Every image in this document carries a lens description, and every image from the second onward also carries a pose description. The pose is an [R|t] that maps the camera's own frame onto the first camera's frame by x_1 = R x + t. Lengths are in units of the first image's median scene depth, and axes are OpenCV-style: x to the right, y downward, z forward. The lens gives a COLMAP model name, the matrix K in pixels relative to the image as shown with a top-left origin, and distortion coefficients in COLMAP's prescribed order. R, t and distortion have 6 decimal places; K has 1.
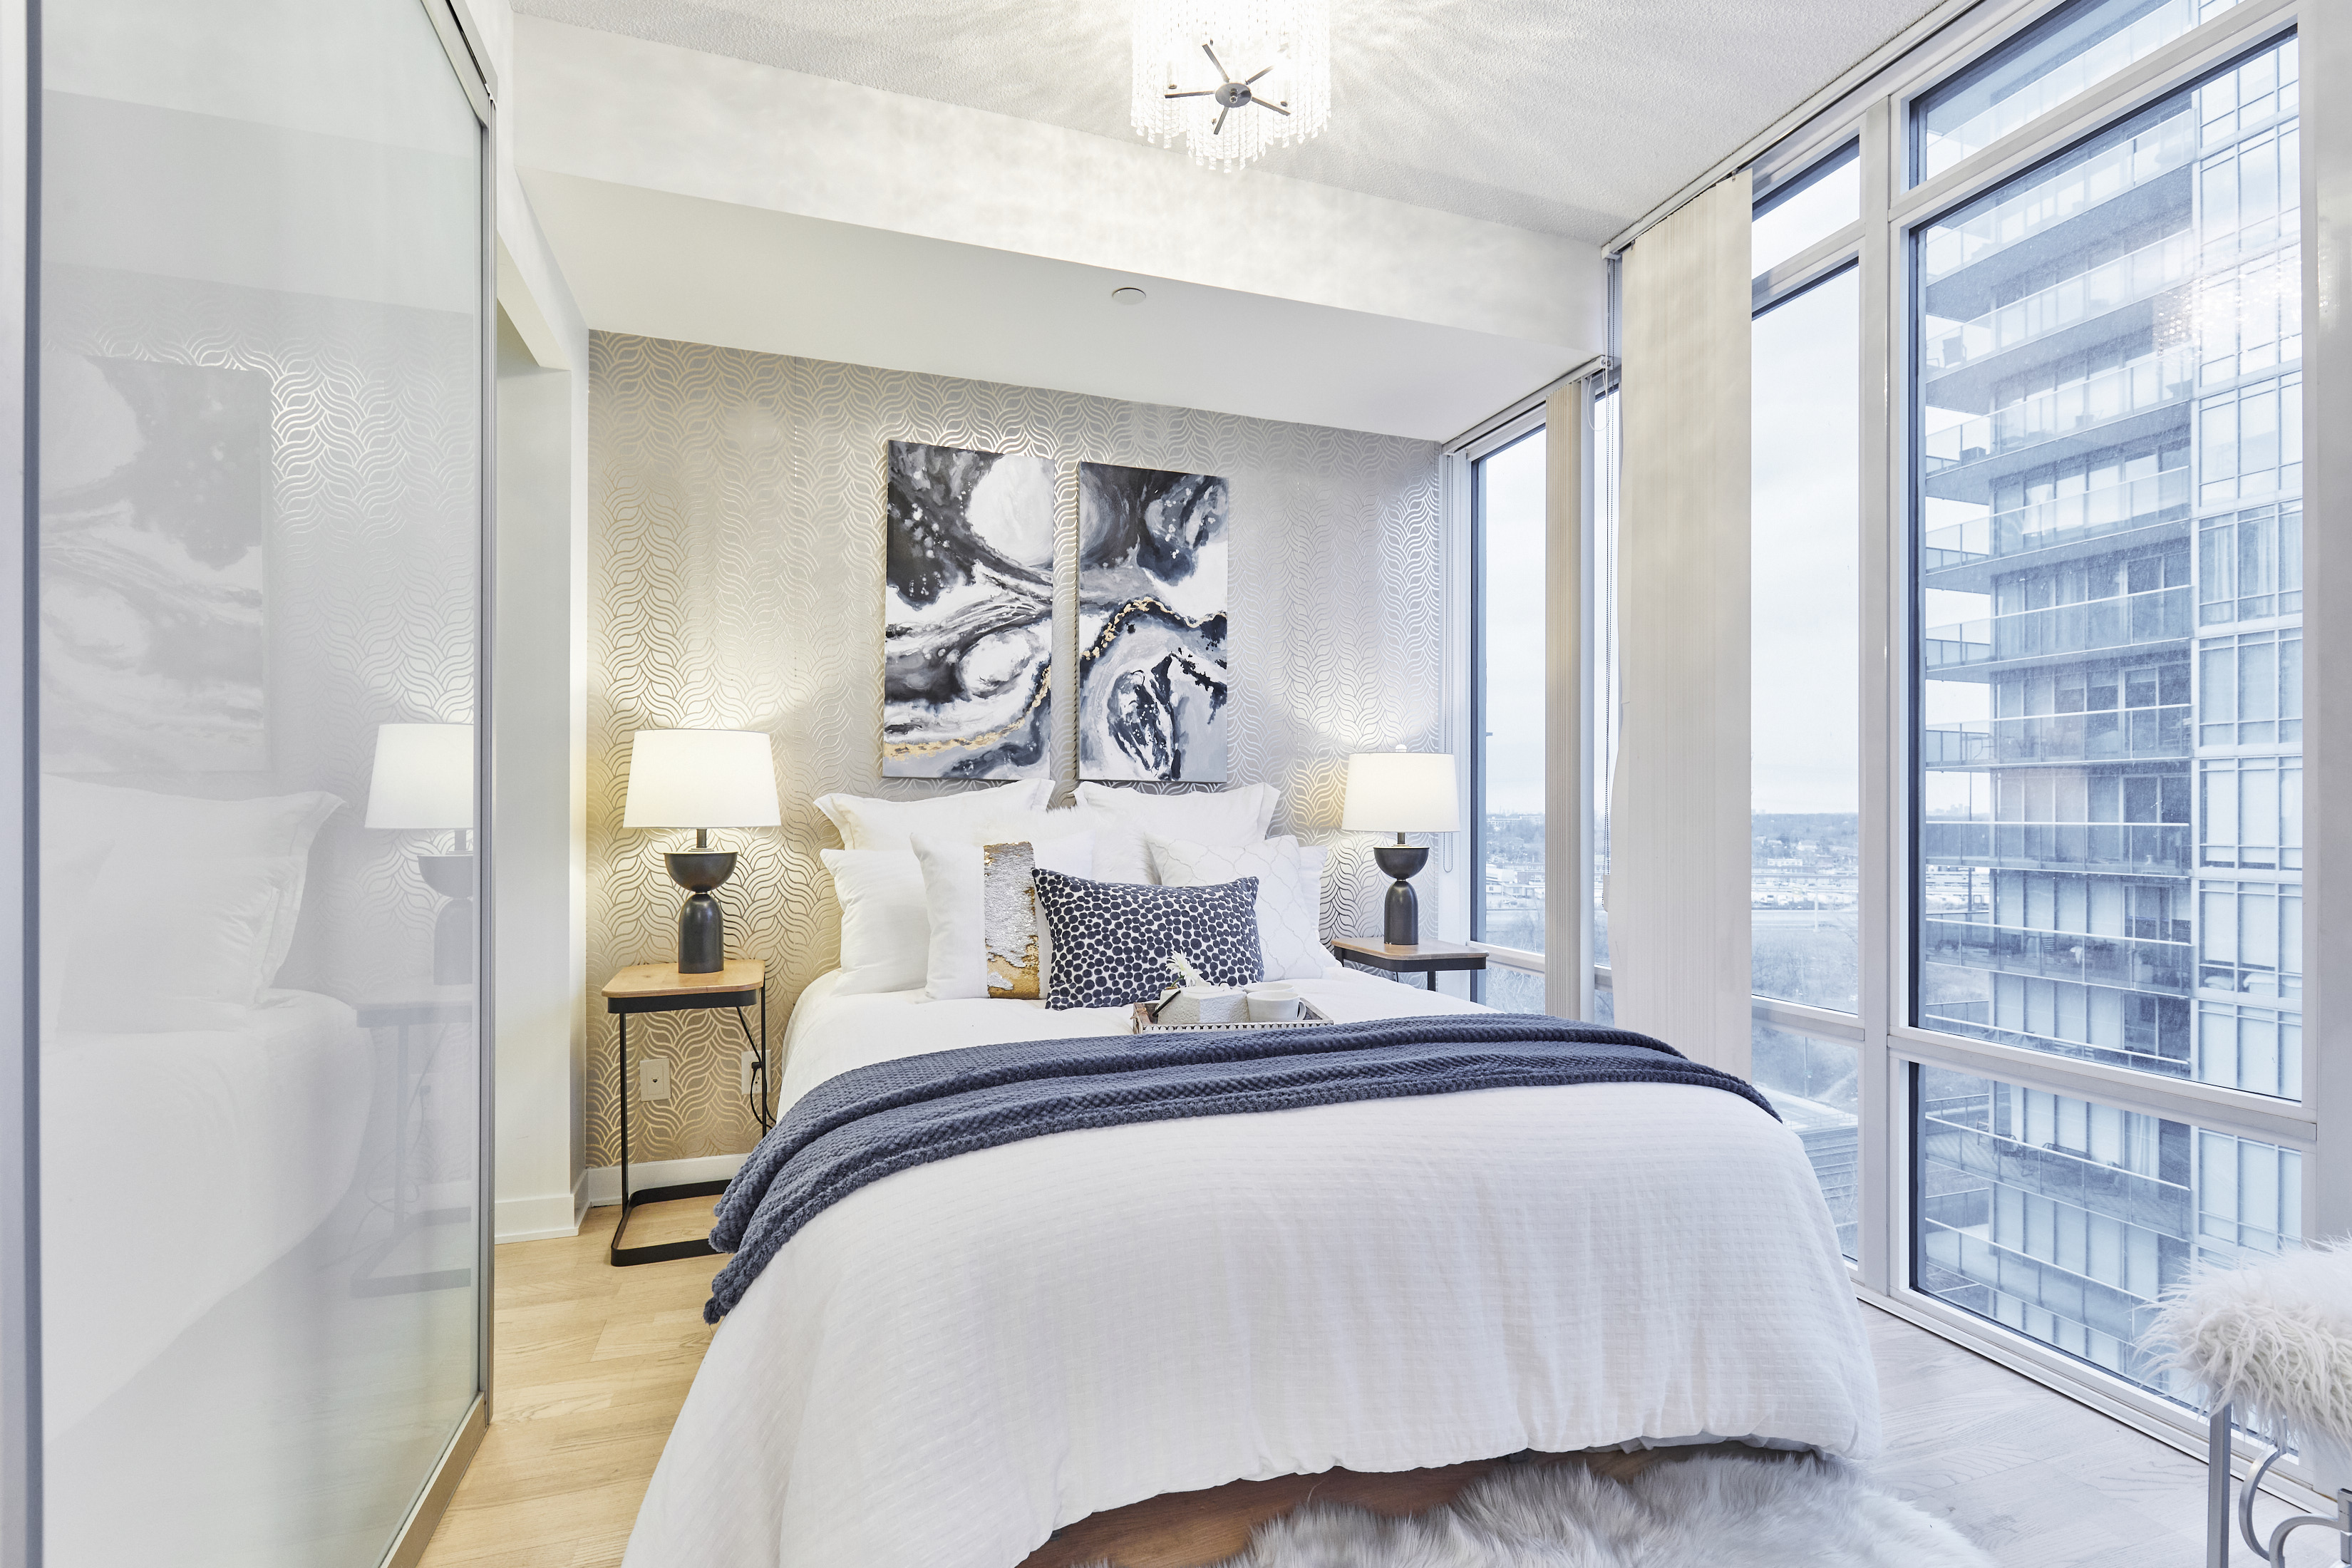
lens RADIAL K [[1073.8, 0, 1183.4], [0, 1073.8, 809.5], [0, 0, 1]] dist [0.001838, -0.001074]
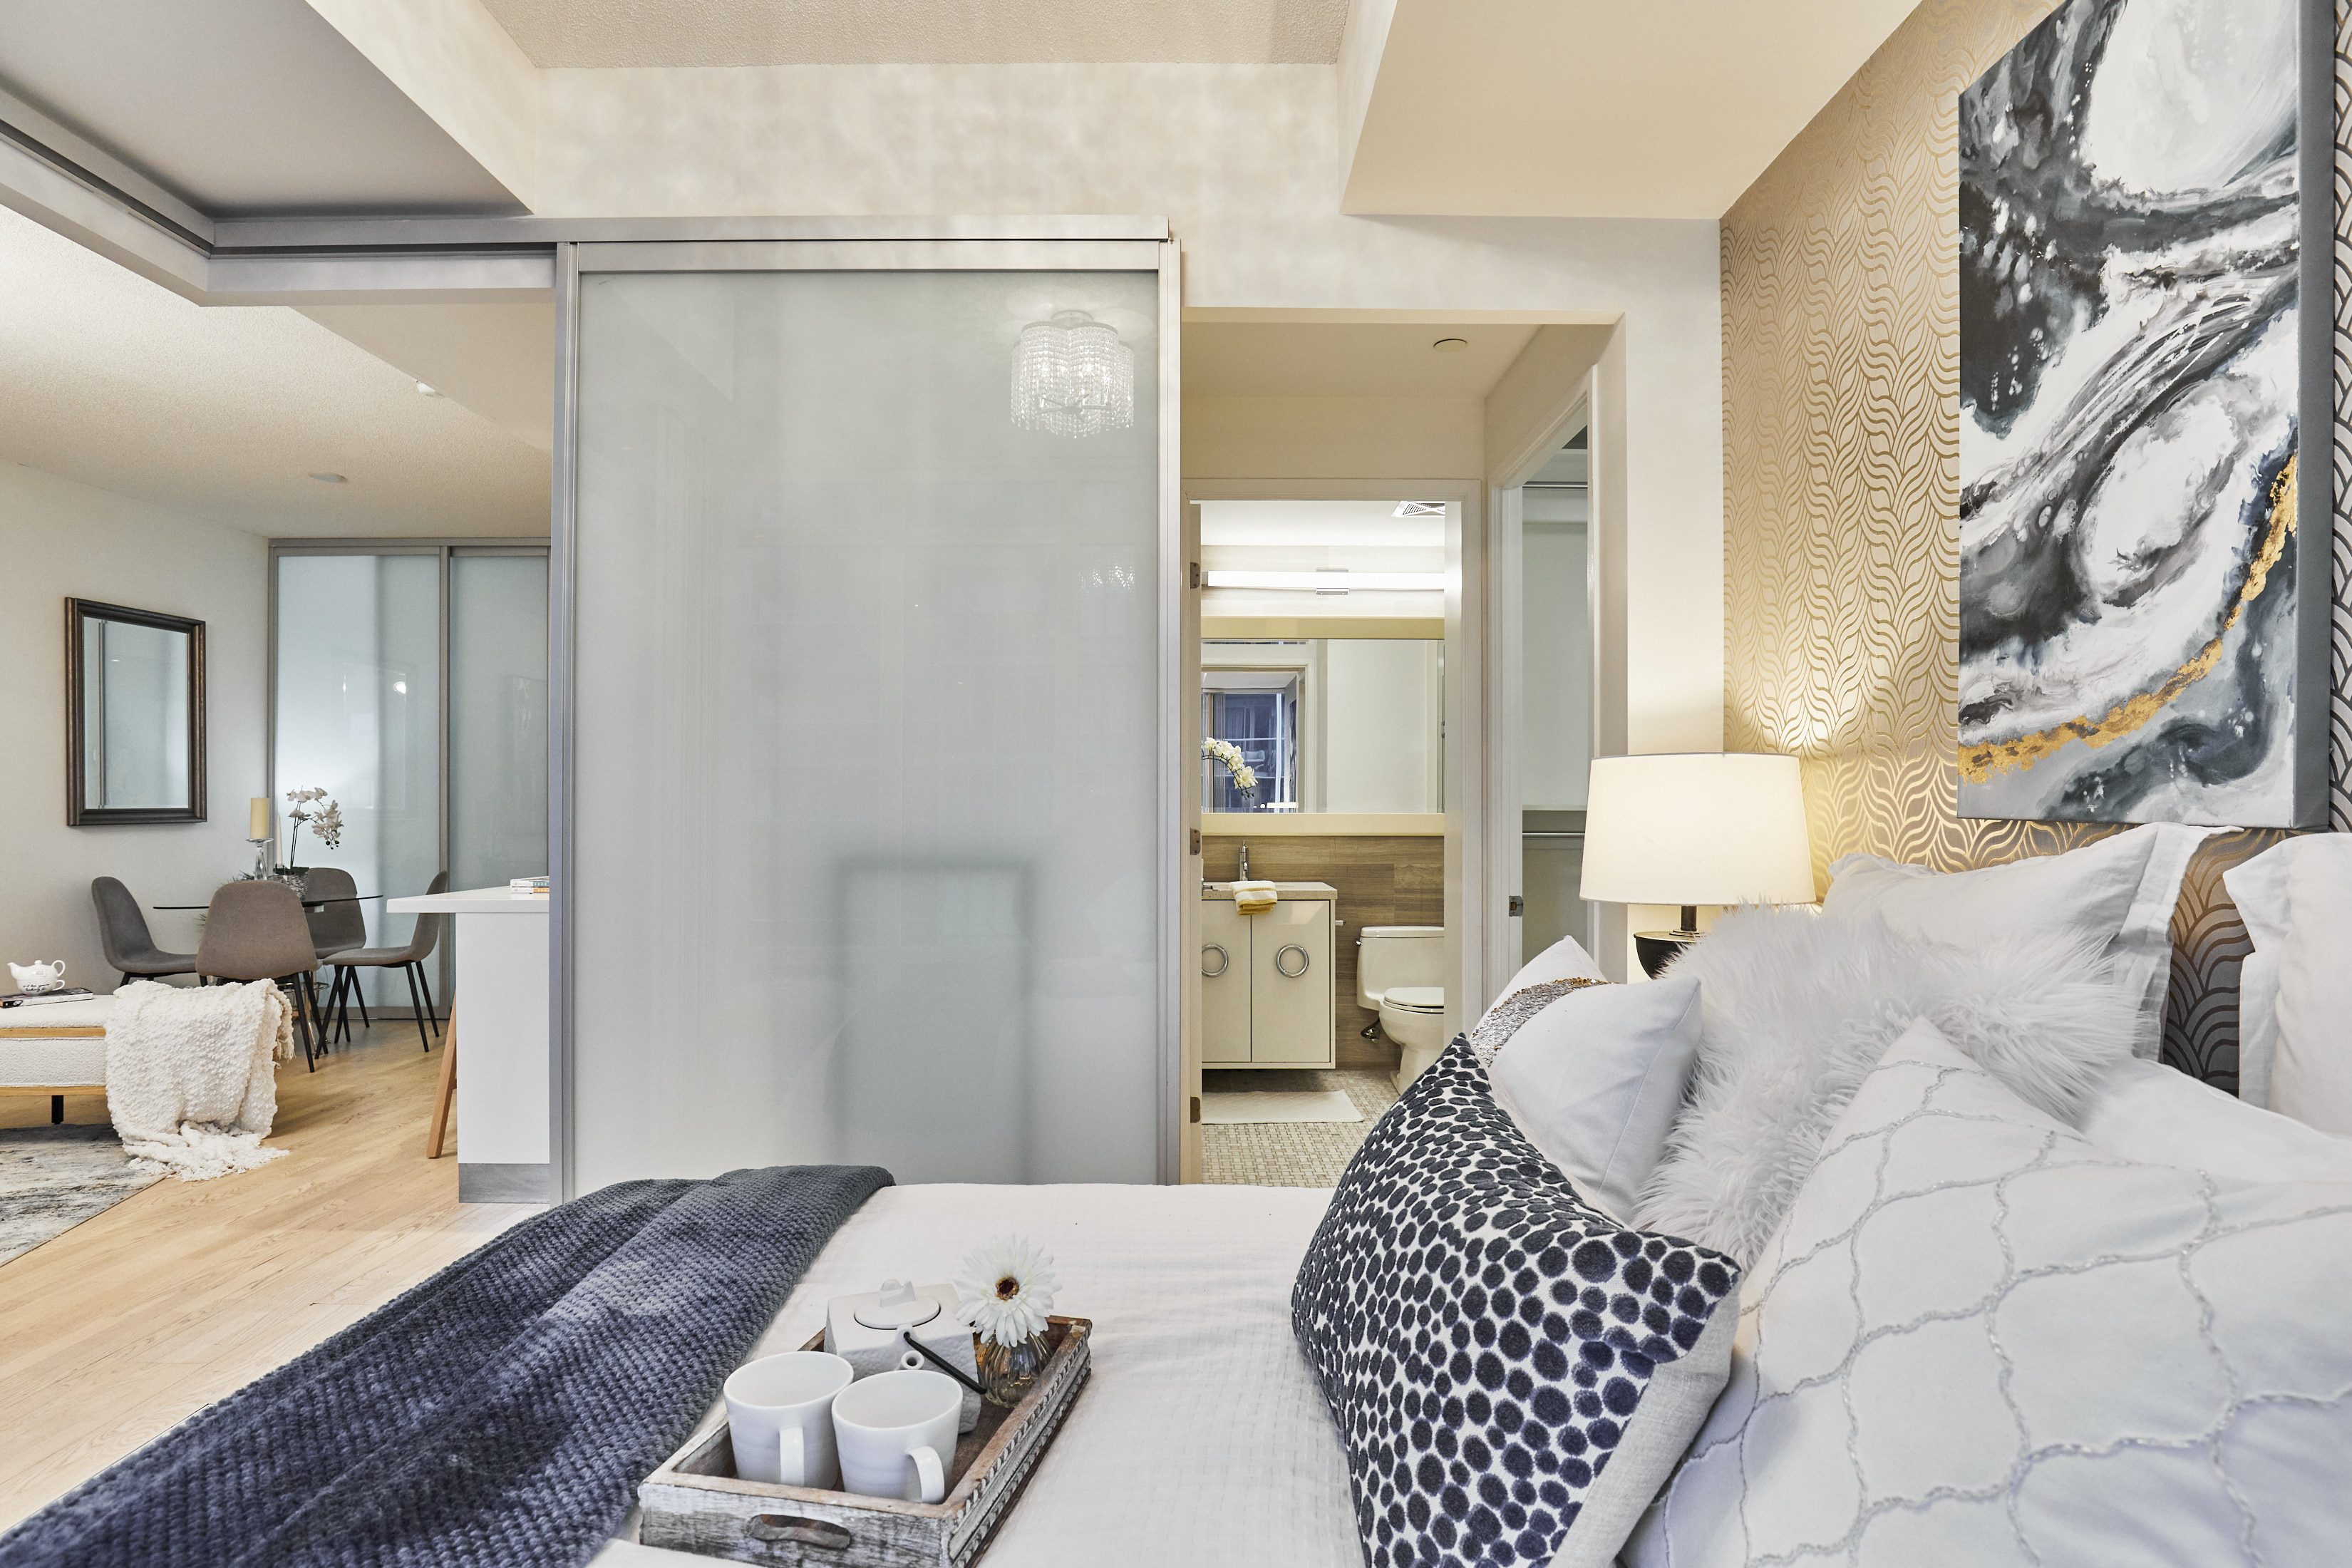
lens RADIAL K [[1198.0, 0, 1180.4], [0, 1198.0, 792.4], [0, 0, 1]] dist [-0.032951, 0.010399]
pose [[-0.326389, -0.016119, -0.945098, 0.301157], [0.007043, 0.999785, -0.019484, -0.032877], [0.945209, -0.013016, -0.326205, 0.807056]]
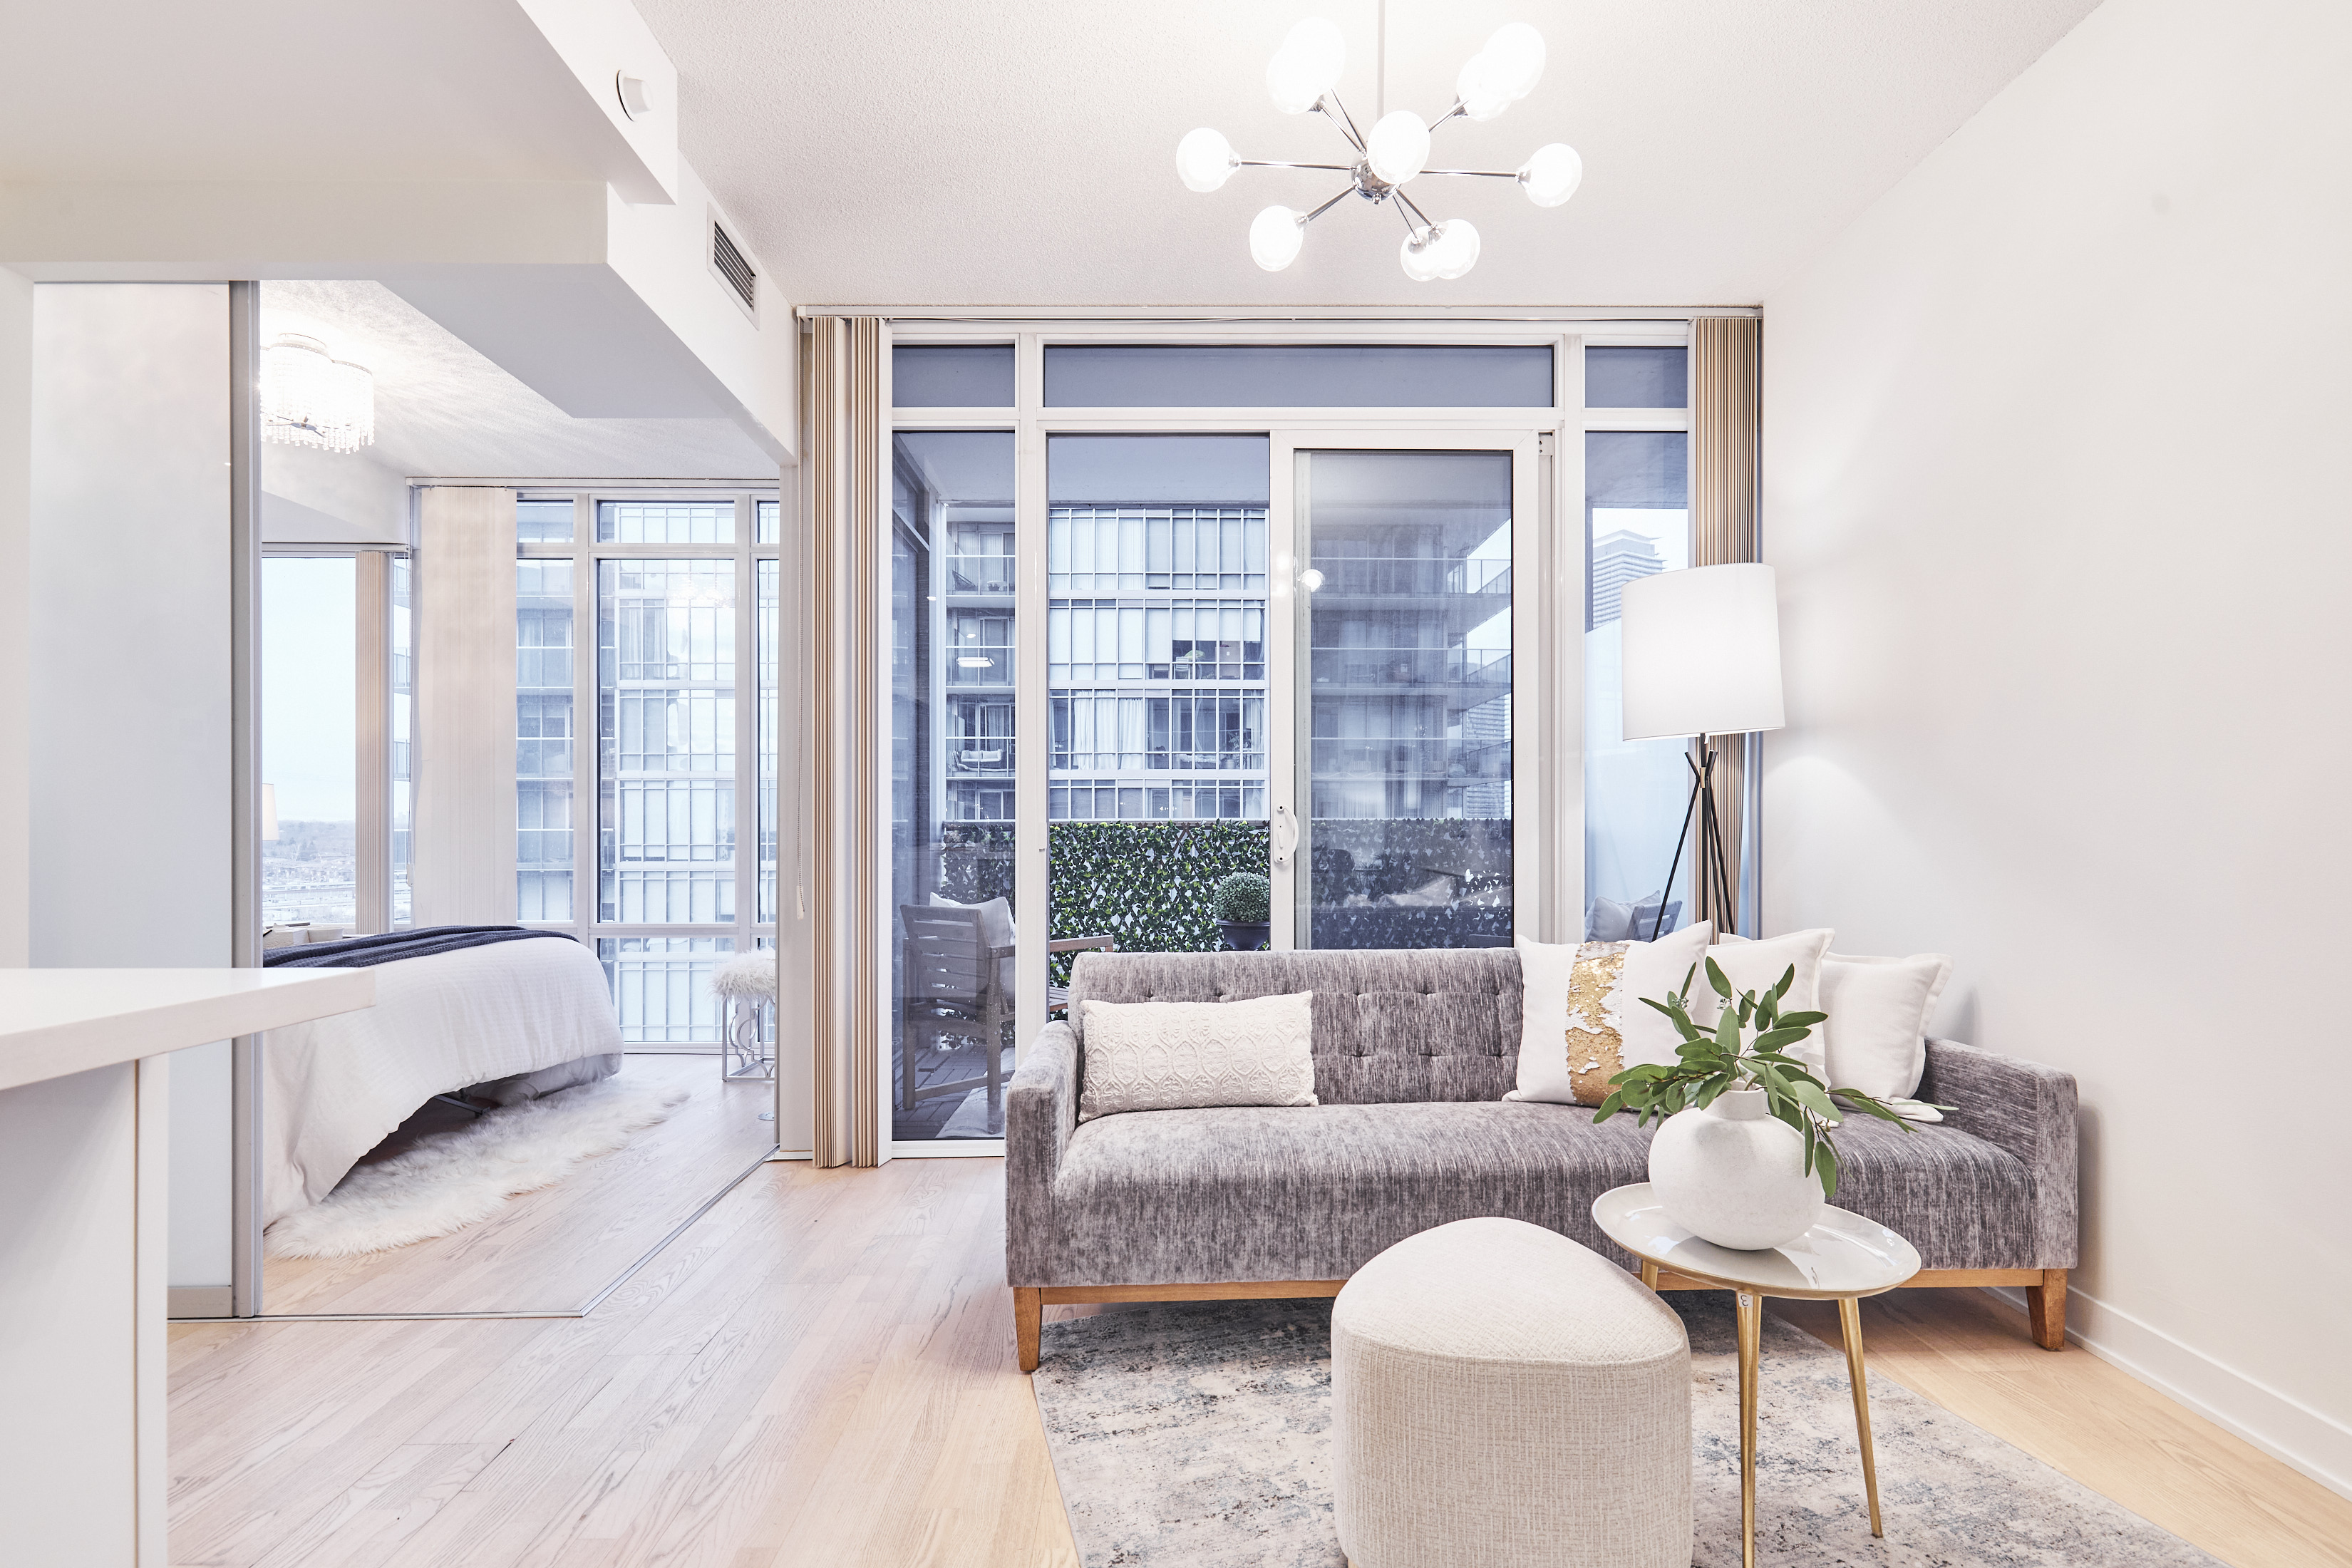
lens RADIAL K [[1076.1, 0, 1181.7], [0, 1076.1, 820.9], [0, 0, 1]] dist [0.001405, 0.000673]
pose [[0.315870, -0.000708, 0.948802, -0.734475], [-0.002805, 0.999995, 0.001680, -0.009396], [-0.948798, -0.003192, 0.315866, -0.587153]]
